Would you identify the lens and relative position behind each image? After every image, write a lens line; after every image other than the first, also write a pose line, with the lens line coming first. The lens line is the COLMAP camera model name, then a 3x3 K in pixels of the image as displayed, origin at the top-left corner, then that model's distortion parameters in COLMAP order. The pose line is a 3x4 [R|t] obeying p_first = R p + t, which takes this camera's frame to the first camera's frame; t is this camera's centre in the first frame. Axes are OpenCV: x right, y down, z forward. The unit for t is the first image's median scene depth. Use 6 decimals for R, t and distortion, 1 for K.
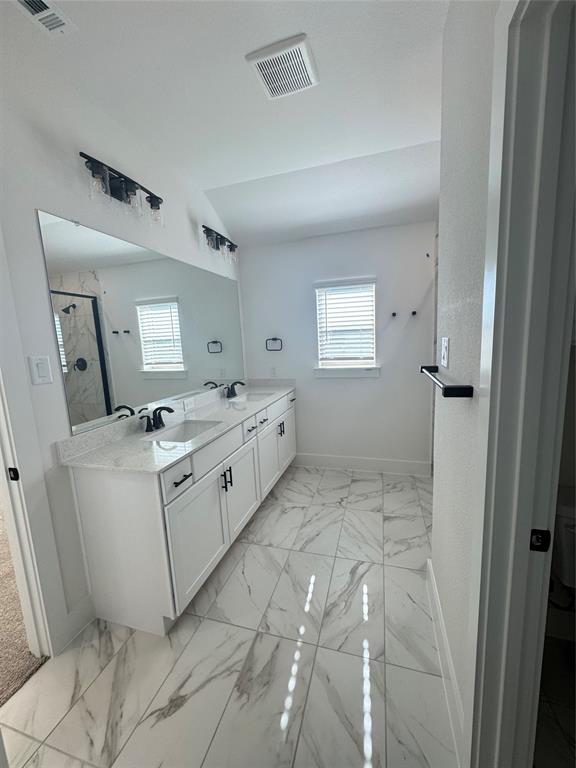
lens RADIAL K [[306.7, 0, 290.0], [0, 306.7, 385.2], [0, 0, 1]] dist [0.000752, 0.000539]
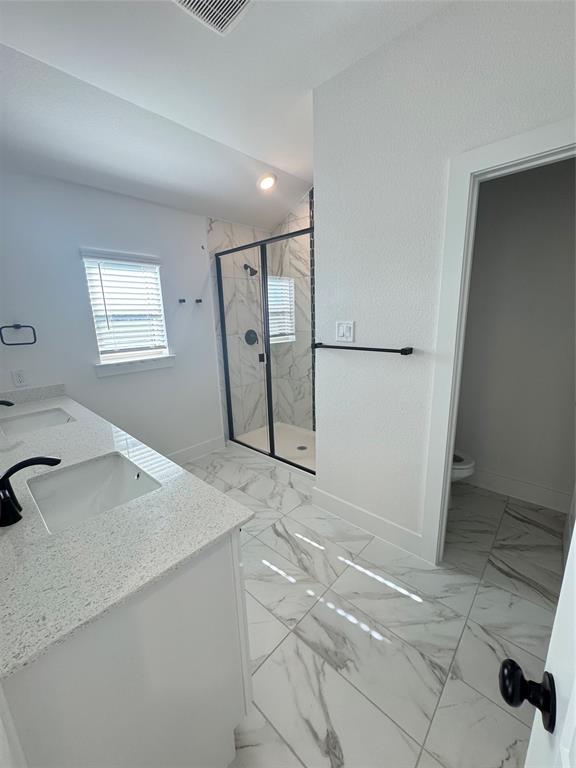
lens RADIAL K [[306.7, 0, 286.9], [0, 306.7, 384.9], [0, 0, 1]] dist [0.000752, 0.000539]
pose [[0.439847, -0.166553, 0.882493, -0.774057], [0.145376, 0.982897, 0.113045, -0.049274], [-0.886228, 0.078571, 0.456538, 0.491571]]
